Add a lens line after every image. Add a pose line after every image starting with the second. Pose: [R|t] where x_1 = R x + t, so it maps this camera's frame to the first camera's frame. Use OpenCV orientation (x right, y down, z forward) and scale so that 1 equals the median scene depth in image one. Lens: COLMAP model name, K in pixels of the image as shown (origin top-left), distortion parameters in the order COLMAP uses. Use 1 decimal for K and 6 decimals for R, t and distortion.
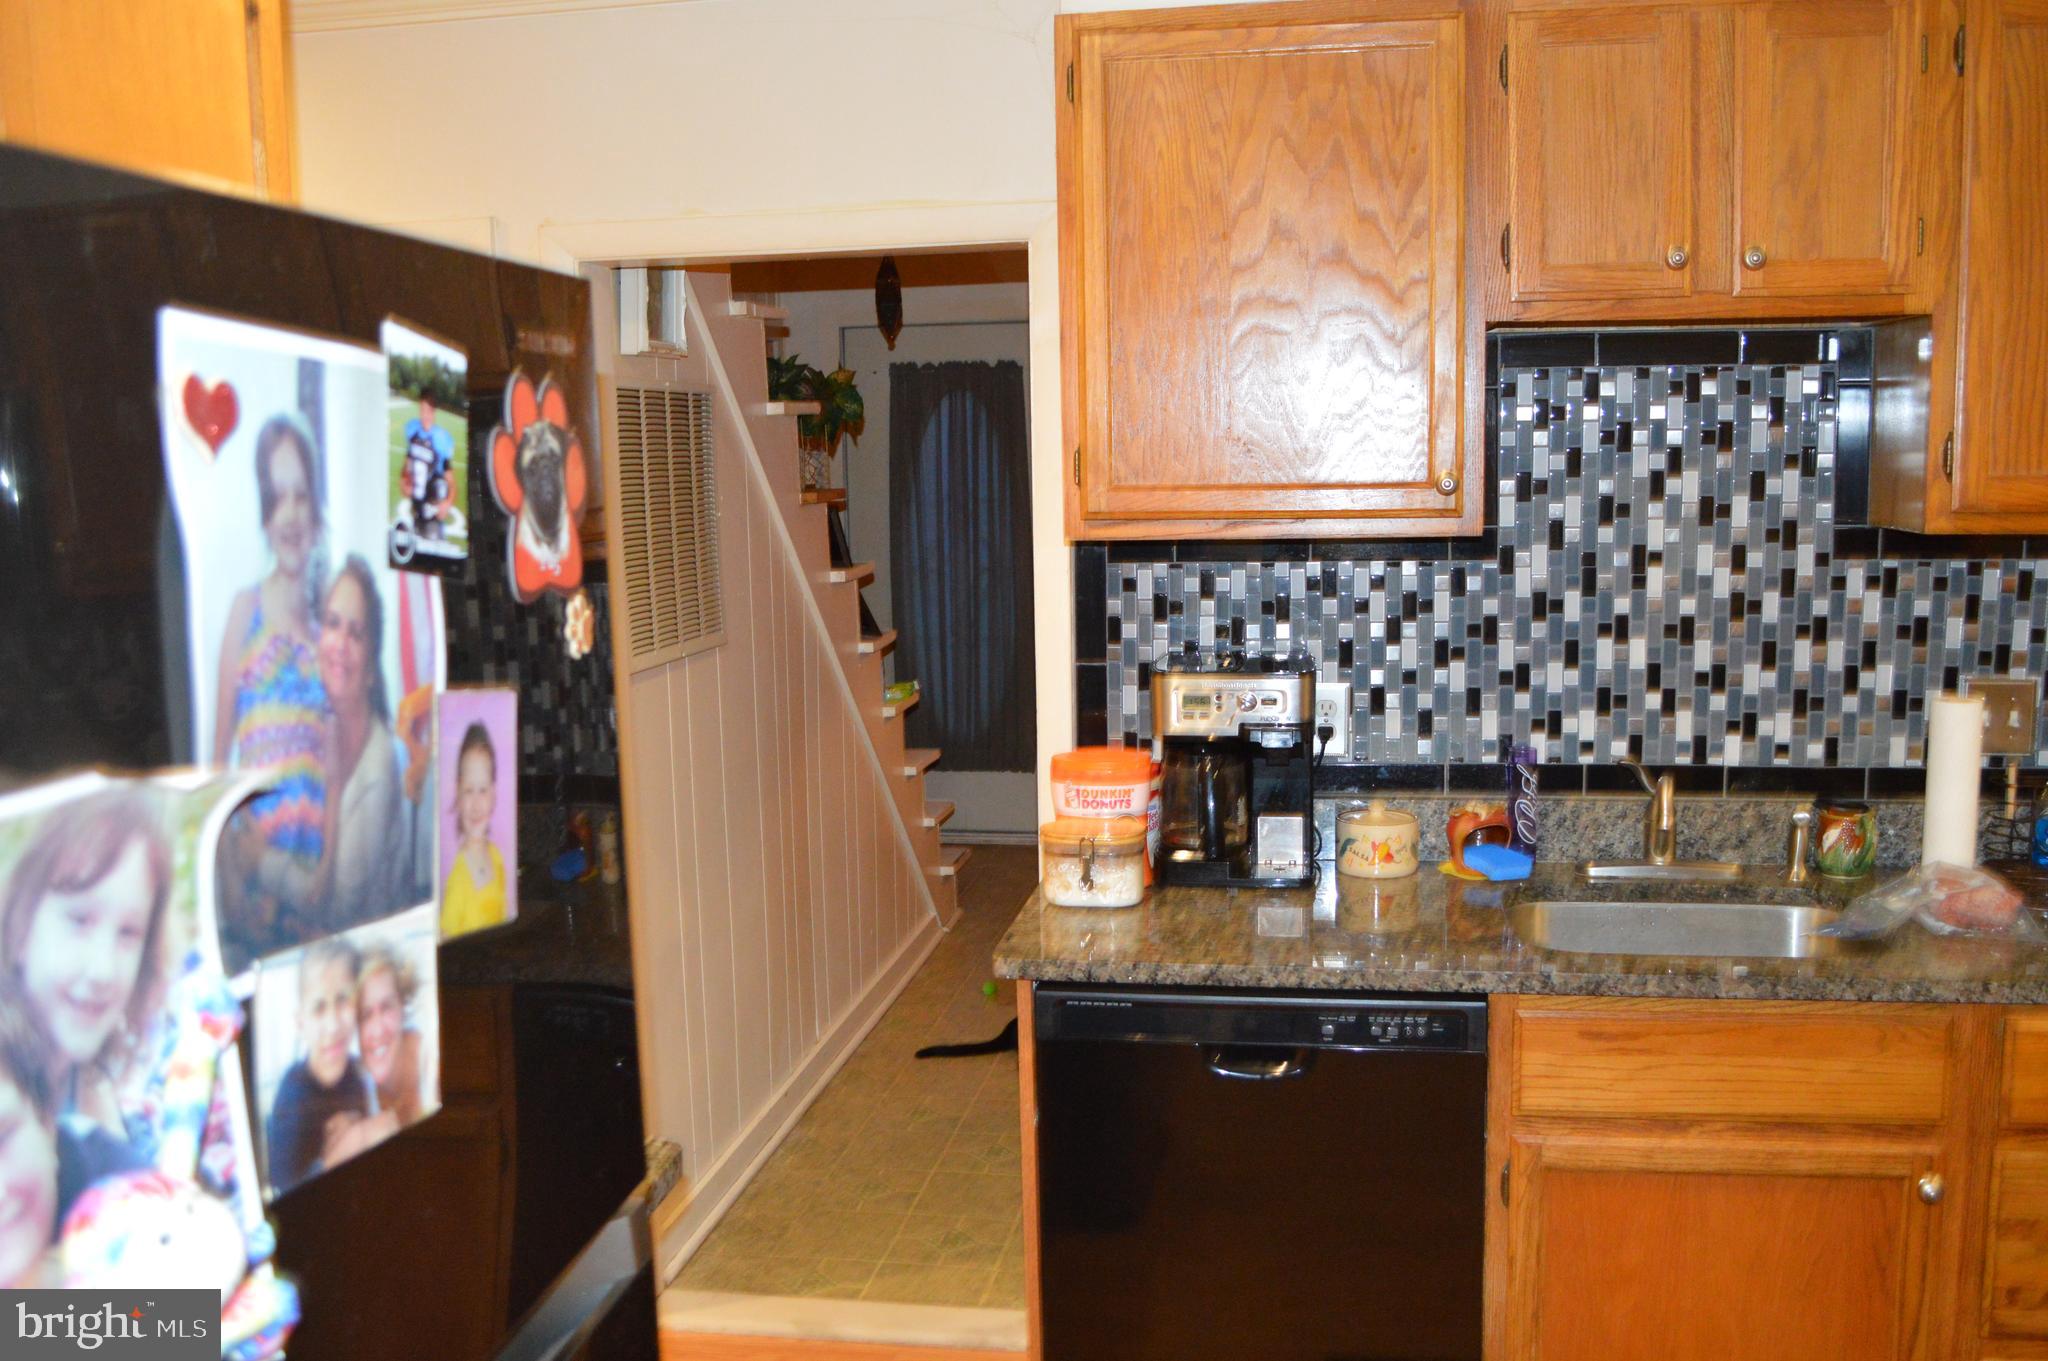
lens RADIAL K [[1811.4, 0, 1038.8], [0, 1811.4, 680.1], [0, 0, 1]] dist [-0.075590, 0.007209]
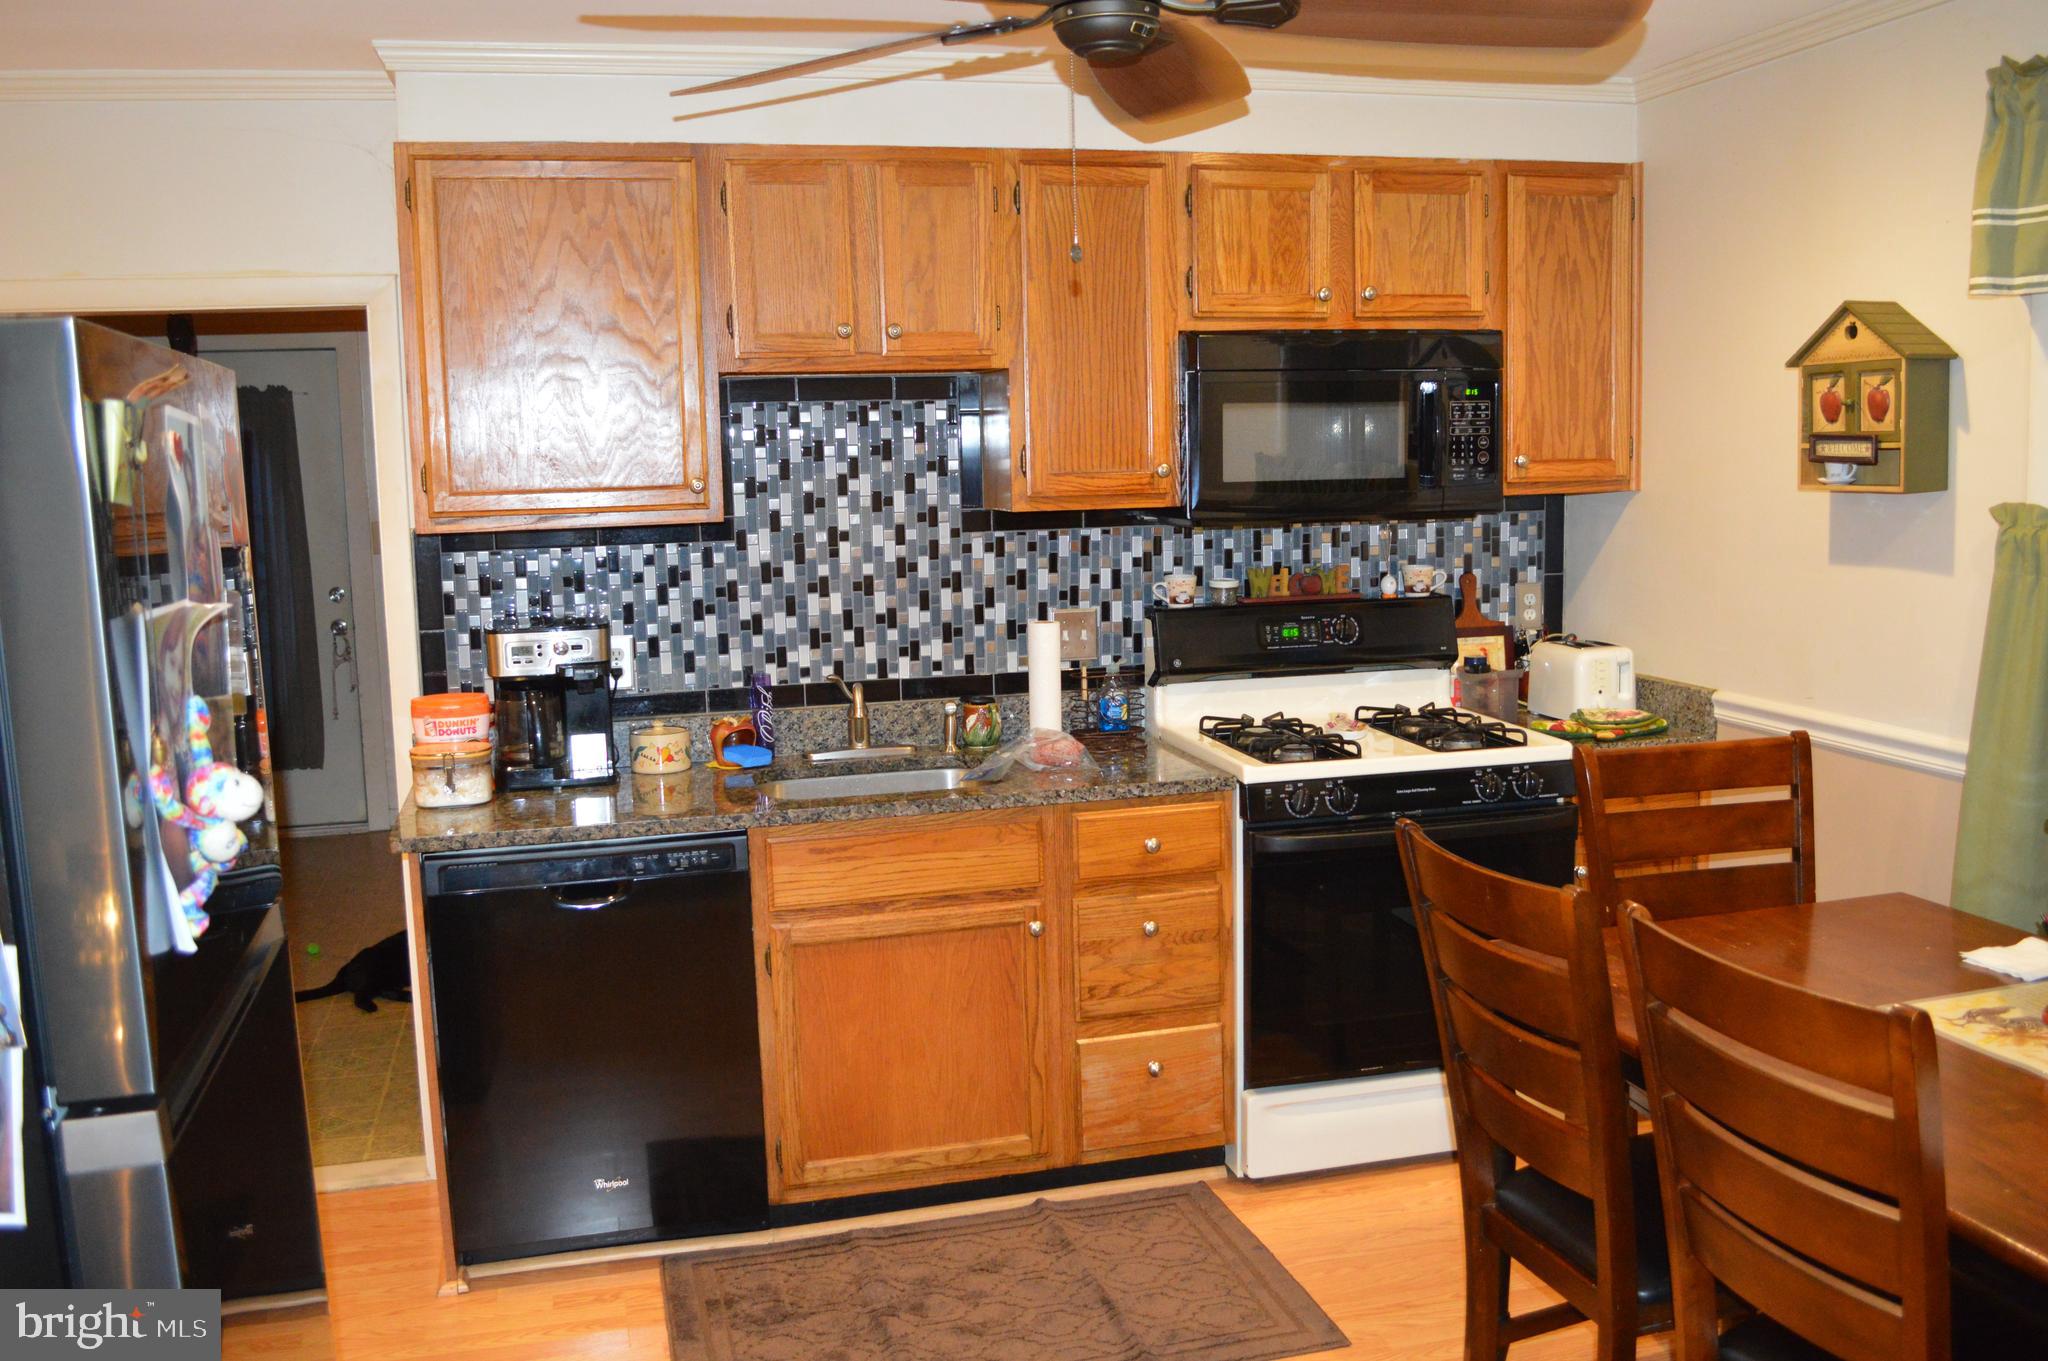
lens RADIAL K [[1811.4, 0, 1031.5], [0, 1811.4, 680.6], [0, 0, 1]] dist [-0.075590, 0.007209]
pose [[0.914690, -0.056107, 0.400242, -0.111264], [0.058863, 0.998251, 0.005413, 0.052261], [-0.399846, 0.018608, 0.916393, -0.409273]]
